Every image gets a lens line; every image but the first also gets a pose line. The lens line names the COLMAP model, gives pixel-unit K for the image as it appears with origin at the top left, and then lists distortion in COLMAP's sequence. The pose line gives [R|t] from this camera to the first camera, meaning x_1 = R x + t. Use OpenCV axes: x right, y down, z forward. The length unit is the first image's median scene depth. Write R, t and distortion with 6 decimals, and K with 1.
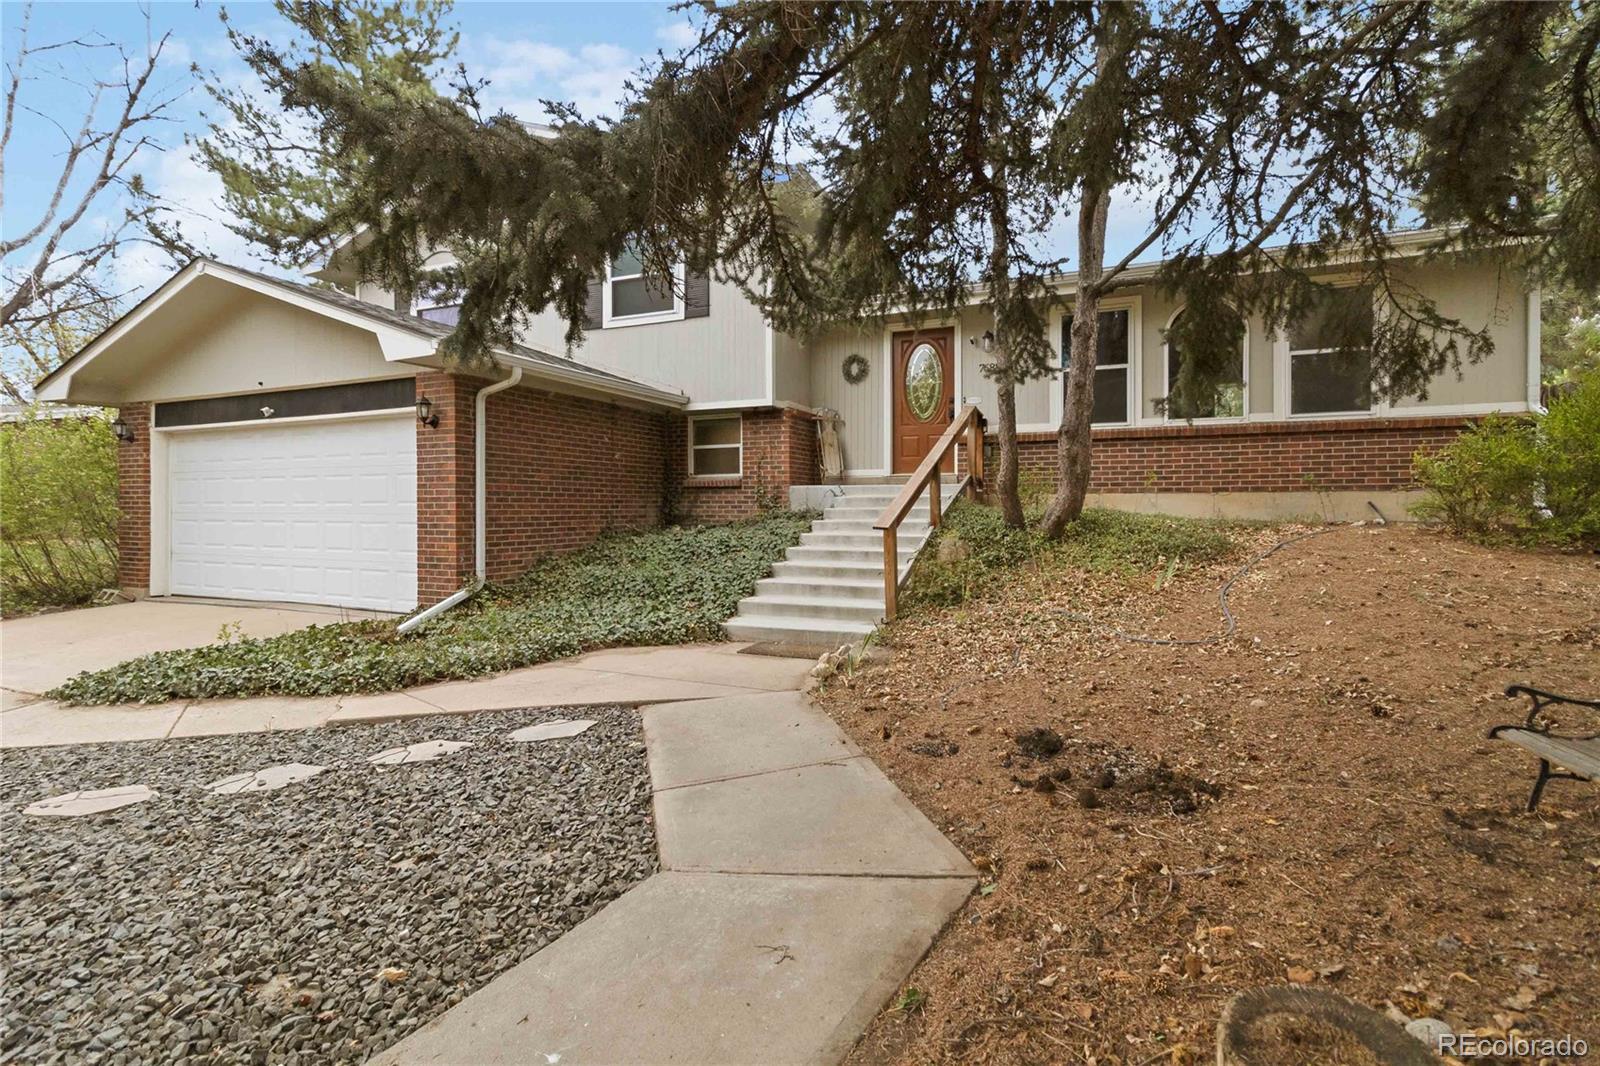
lens RADIAL K [[728.3, 0, 803.3], [0, 728.3, 518.6], [0, 0, 1]] dist [0.001952, 0.000337]
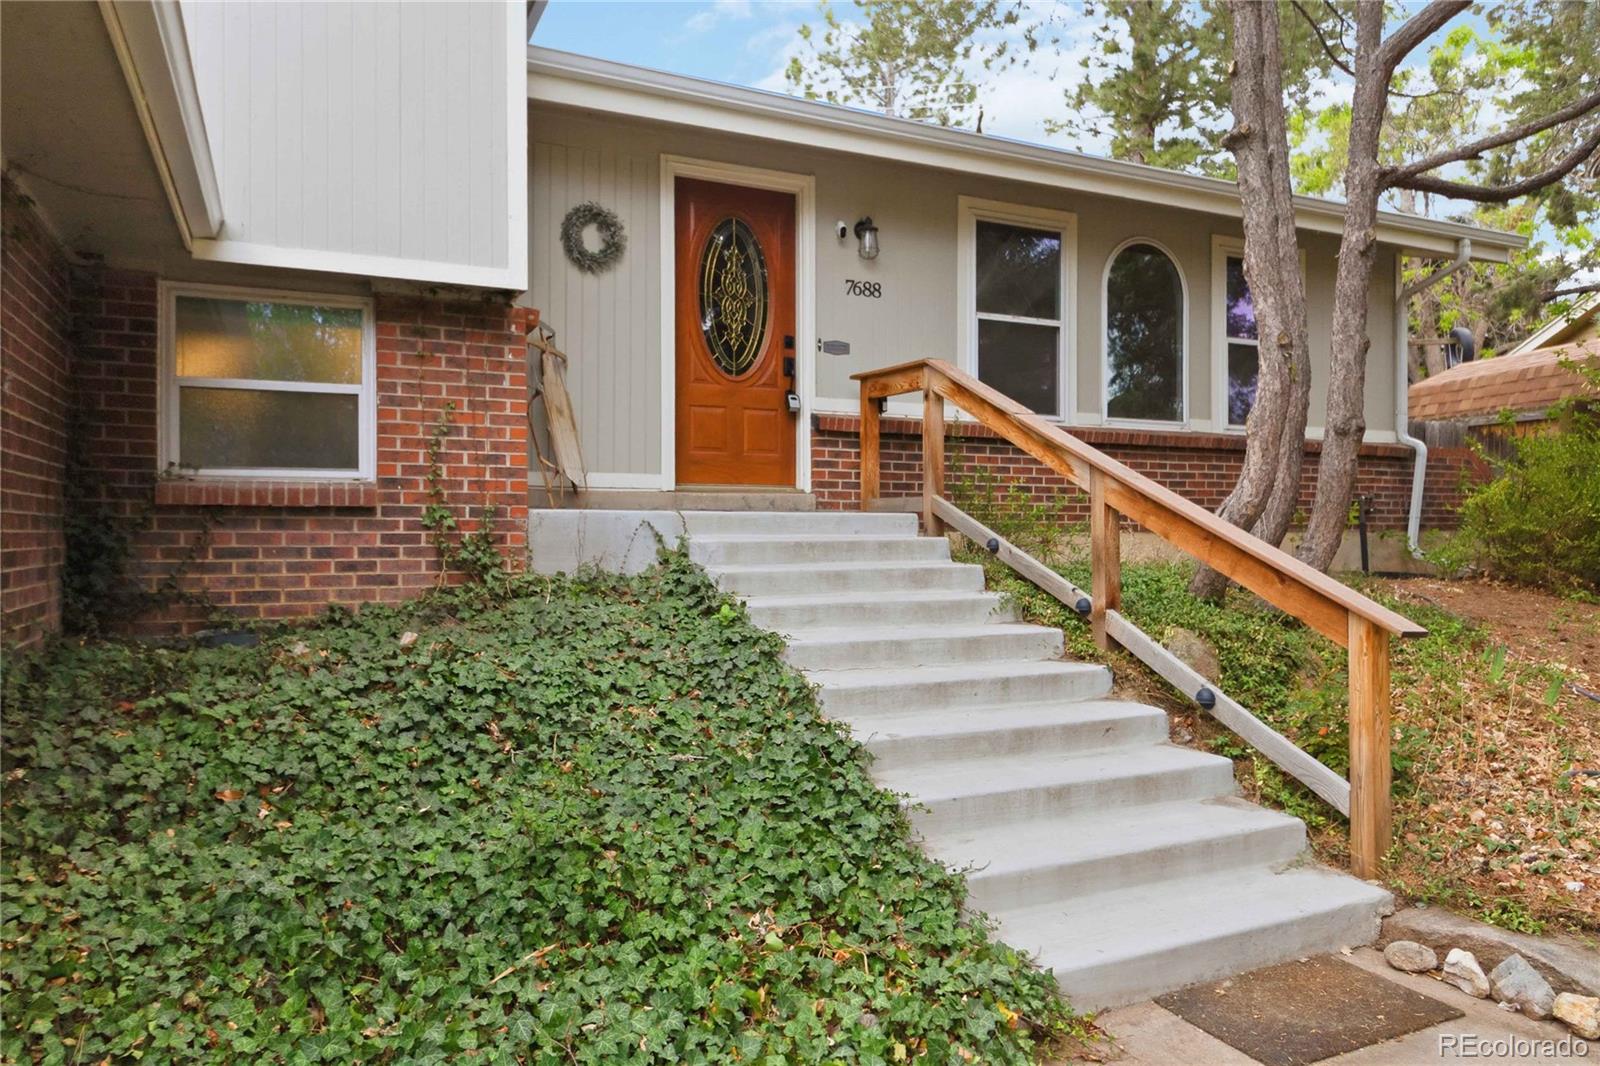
lens RADIAL K [[1076.1, 0, 801.7], [0, 1076.1, 535.4], [0, 0, 1]] dist [-0.004923, -0.000690]
pose [[0.654526, -0.001471, 0.756038, -0.461945], [0.011507, 0.999902, -0.008017, -0.033458], [-0.755952, 0.013947, 0.654479, 0.694409]]
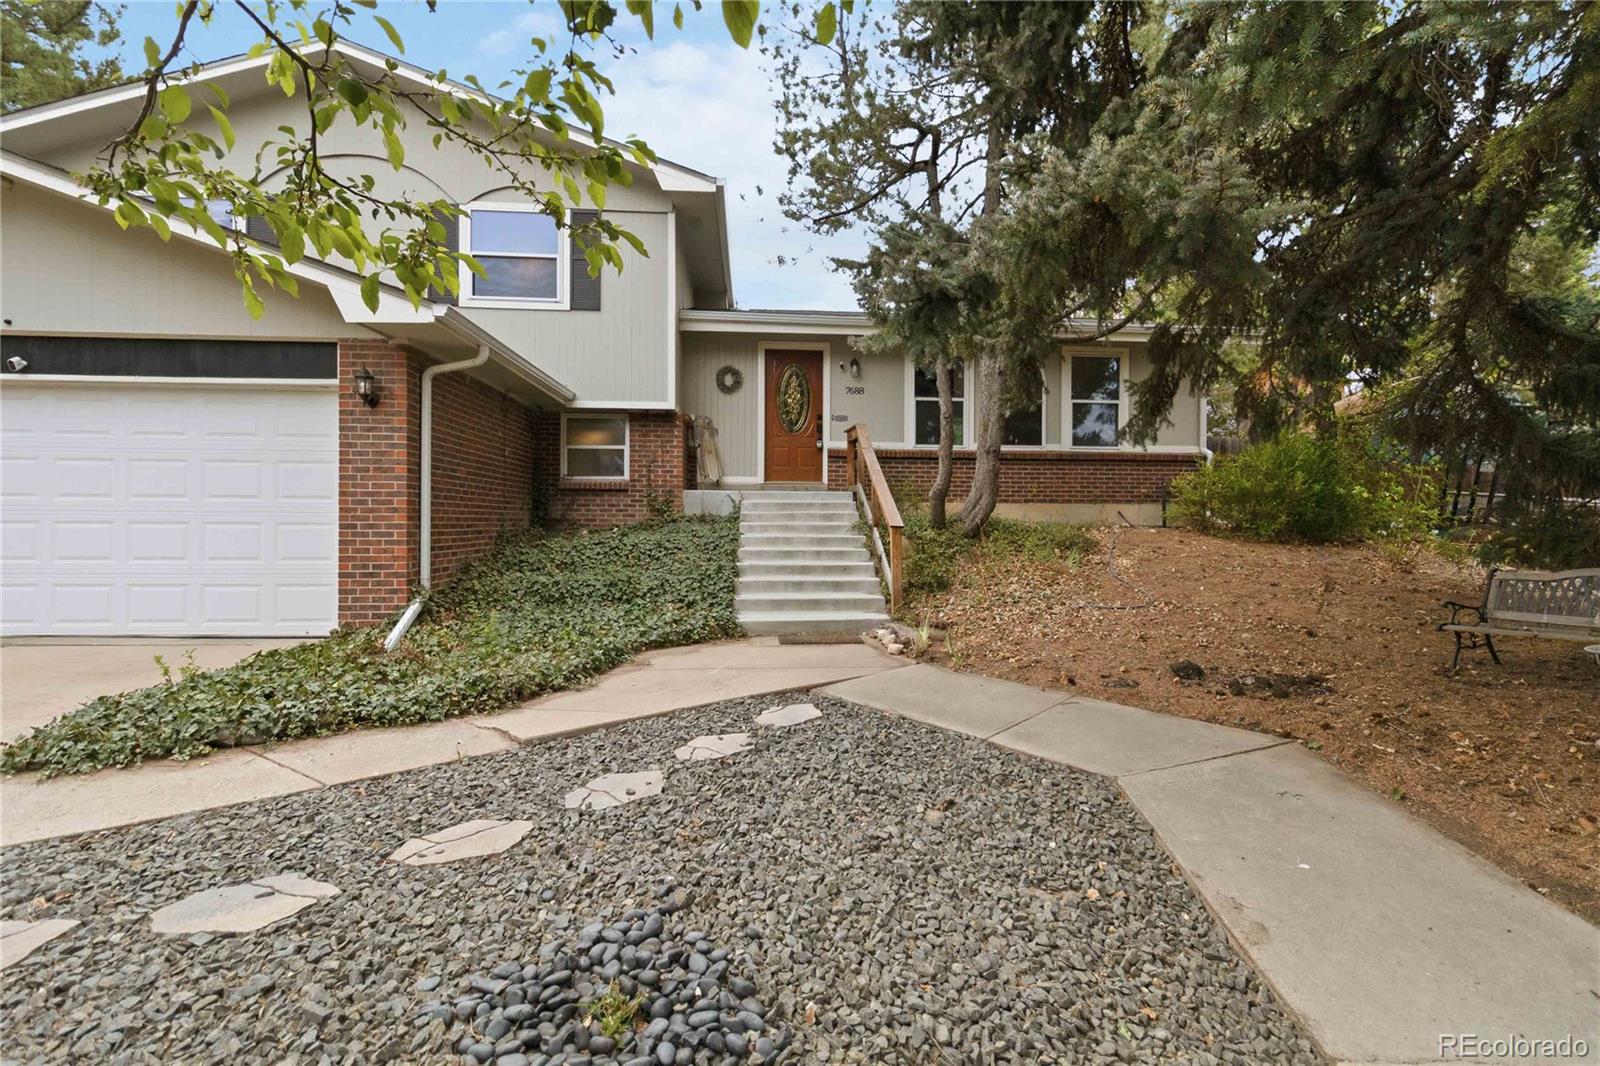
lens RADIAL K [[728.3, 0, 803.2], [0, 728.3, 529.0], [0, 0, 1]] dist [0.001952, 0.000337]
pose [[0.884103, 0.000457, 0.467292, -0.453473], [0.001177, 0.999994, -0.003205, 0.016371], [-0.467291, 0.003383, 0.884097, 0.039991]]
